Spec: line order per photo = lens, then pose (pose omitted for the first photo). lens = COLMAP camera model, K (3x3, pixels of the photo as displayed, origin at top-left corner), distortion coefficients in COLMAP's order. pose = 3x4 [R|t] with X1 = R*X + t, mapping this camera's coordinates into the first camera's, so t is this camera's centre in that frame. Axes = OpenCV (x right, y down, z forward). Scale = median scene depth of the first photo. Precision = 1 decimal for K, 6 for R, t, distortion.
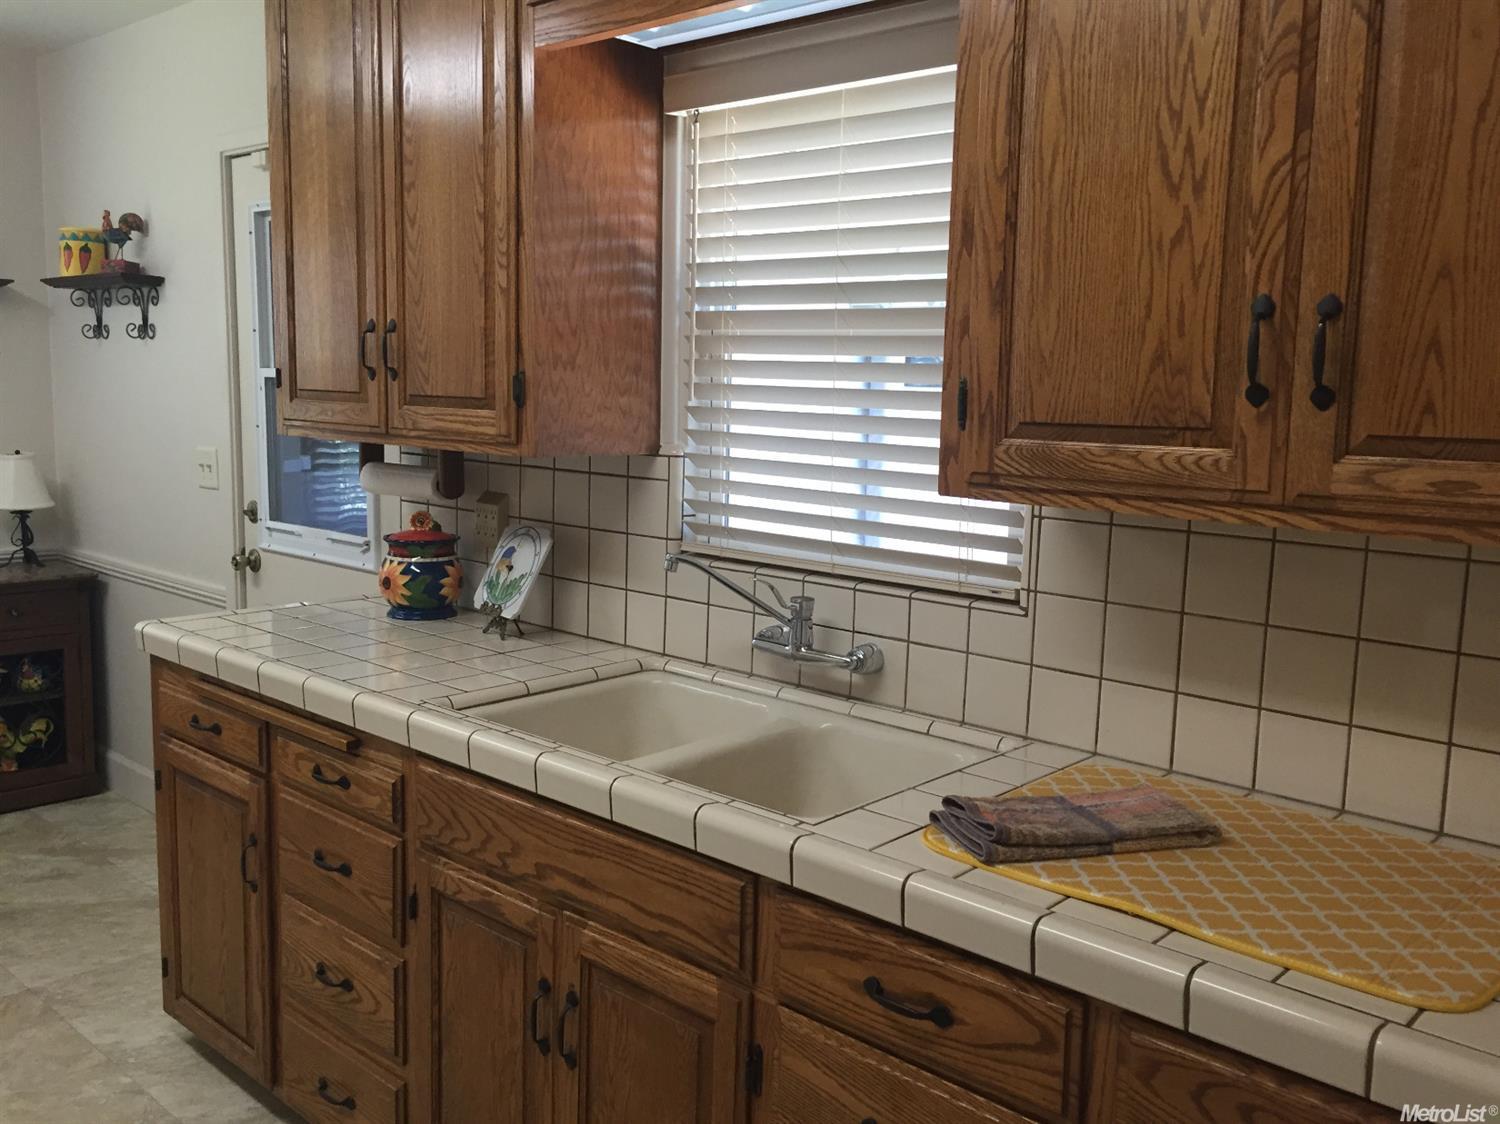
lens RADIAL K [[1285.5, 0, 750.9], [0, 1285.5, 558.0], [0, 0, 1]] dist [0.078810, -0.098563]
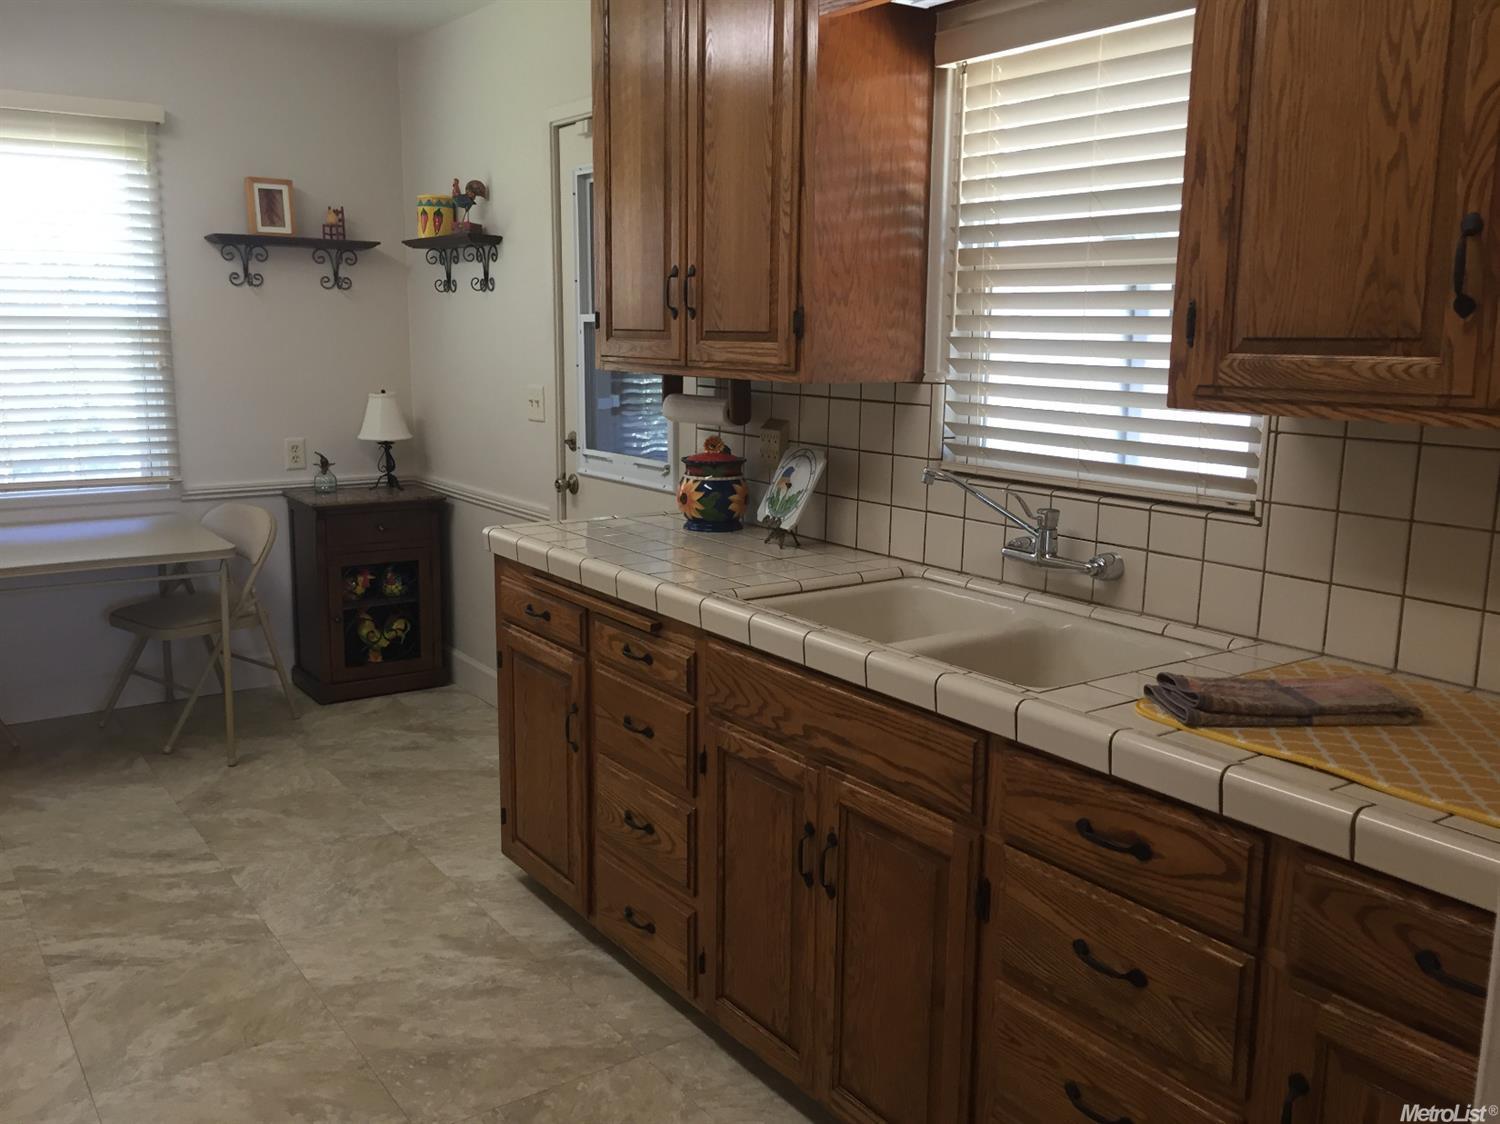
lens RADIAL K [[1285.5, 0, 751.2], [0, 1285.5, 561.6], [0, 0, 1]] dist [0.078810, -0.098563]
pose [[0.975621, 0.025352, -0.217993, 0.033870], [-0.016509, 0.998969, 0.042294, 0.032965], [0.218841, -0.037664, 0.975033, -0.128817]]
